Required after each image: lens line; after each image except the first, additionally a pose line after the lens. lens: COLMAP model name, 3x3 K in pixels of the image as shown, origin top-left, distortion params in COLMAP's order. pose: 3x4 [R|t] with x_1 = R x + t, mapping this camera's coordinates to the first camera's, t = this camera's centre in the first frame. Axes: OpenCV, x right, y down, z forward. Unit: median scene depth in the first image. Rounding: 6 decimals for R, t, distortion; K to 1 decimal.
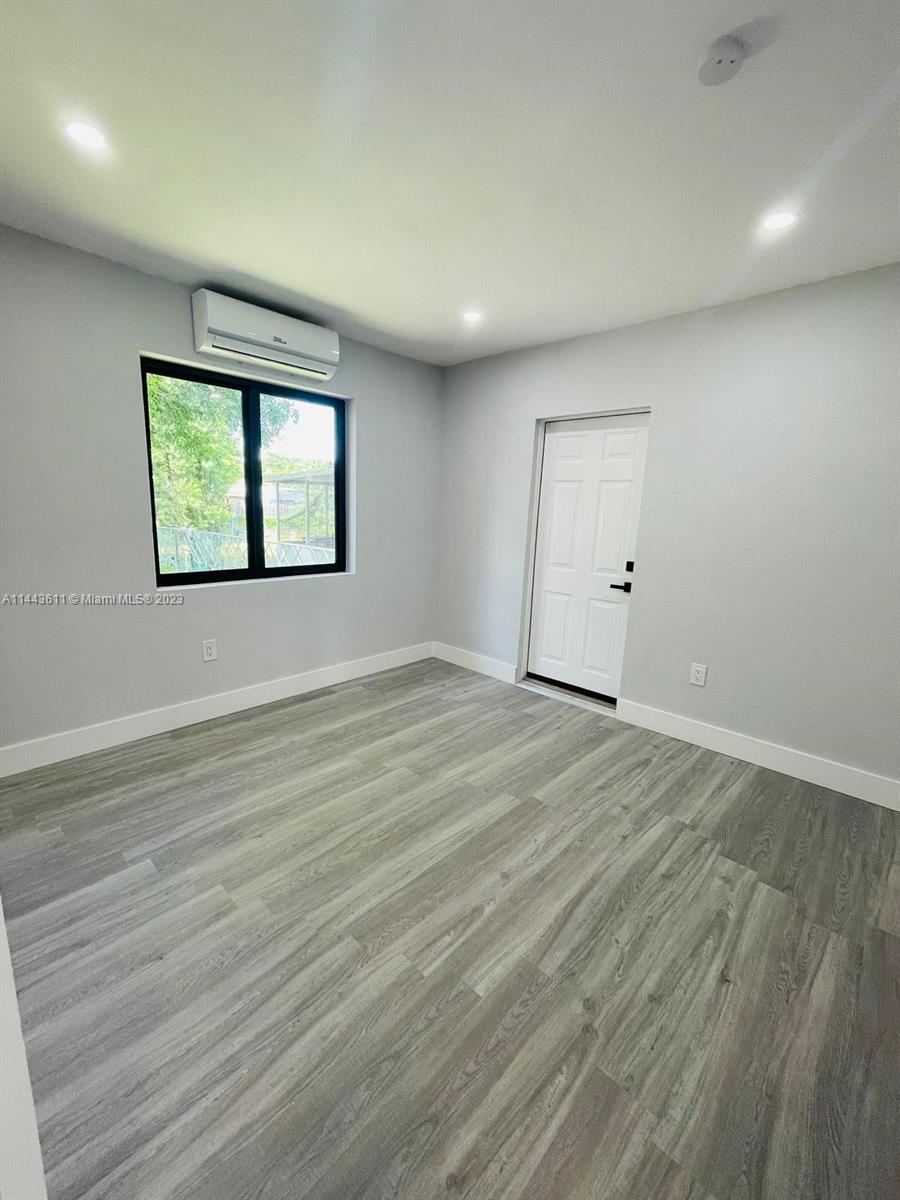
lens RADIAL K [[484.8, 0, 447.1], [0, 484.8, 598.7], [0, 0, 1]] dist [-0.001309, 0.000082]
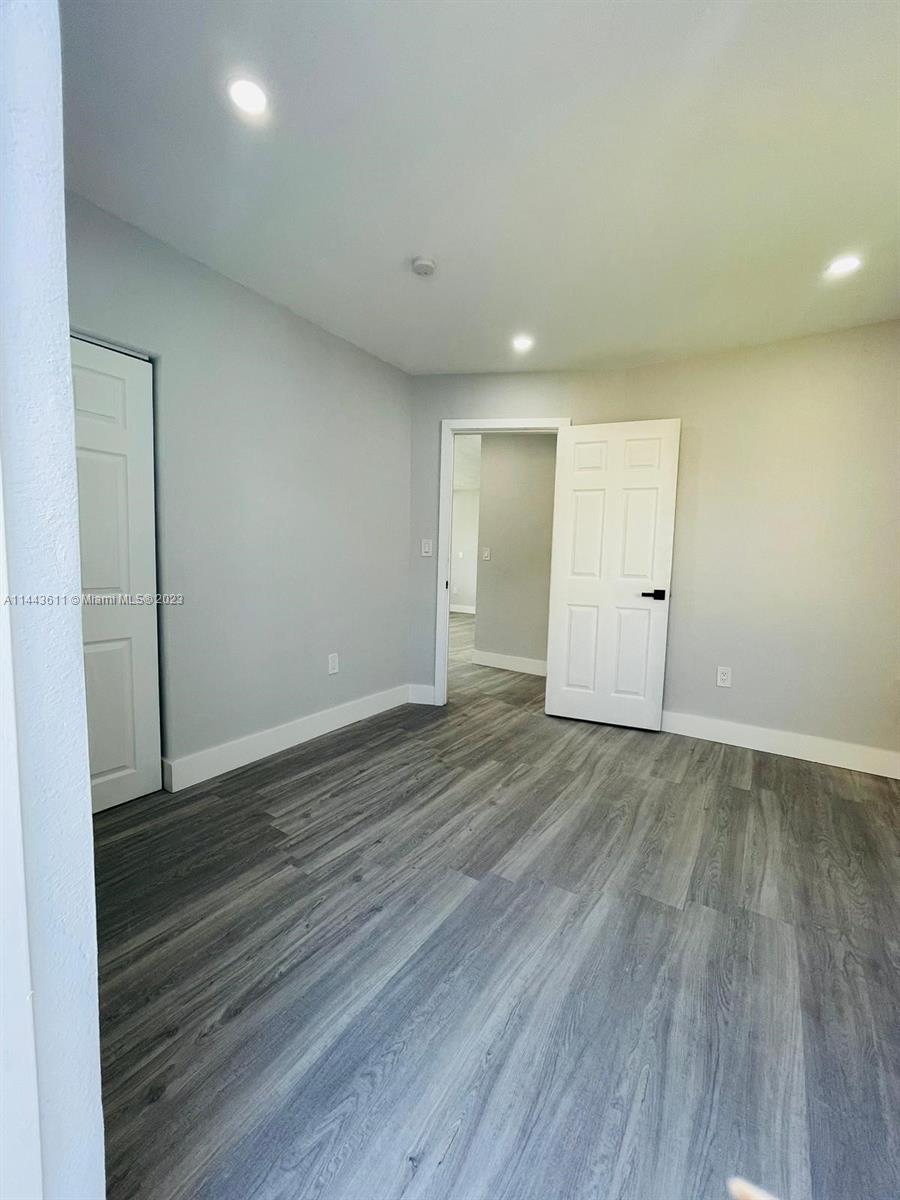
lens RADIAL K [[484.8, 0, 447.1], [0, 484.8, 598.7], [0, 0, 1]] dist [-0.001309, 0.000082]
pose [[-0.984005, -0.050530, -0.170825, 0.381603], [-0.095281, 0.959524, 0.265020, -0.202753], [0.150520, 0.277057, -0.948991, 1.622674]]
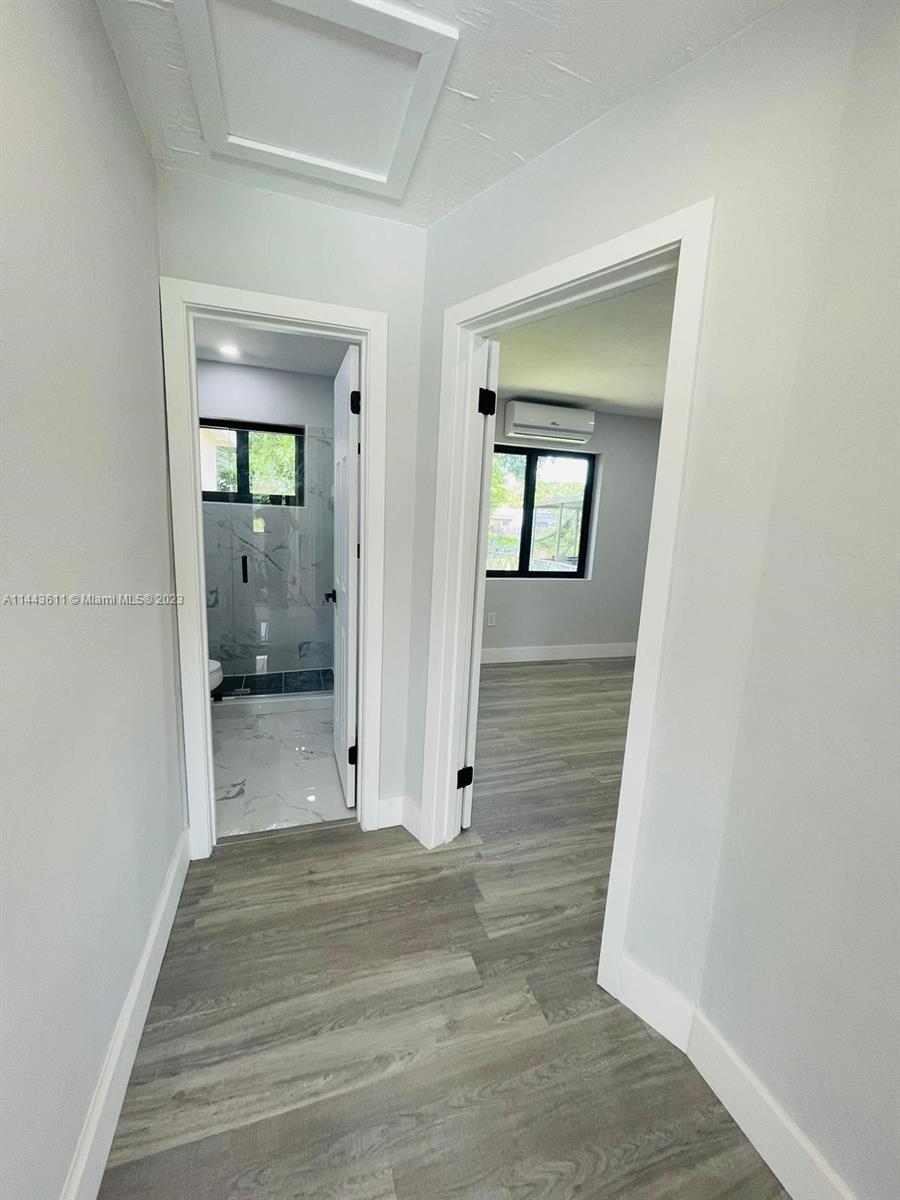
lens RADIAL K [[484.8, 0, 447.1], [0, 484.8, 598.7], [0, 0, 1]] dist [-0.001309, 0.000082]
pose [[0.877748, 0.084989, -0.471525, 0.161427], [-0.105418, 0.994282, -0.017023, 0.105656], [0.467382, 0.064649, 0.881688, -0.610619]]
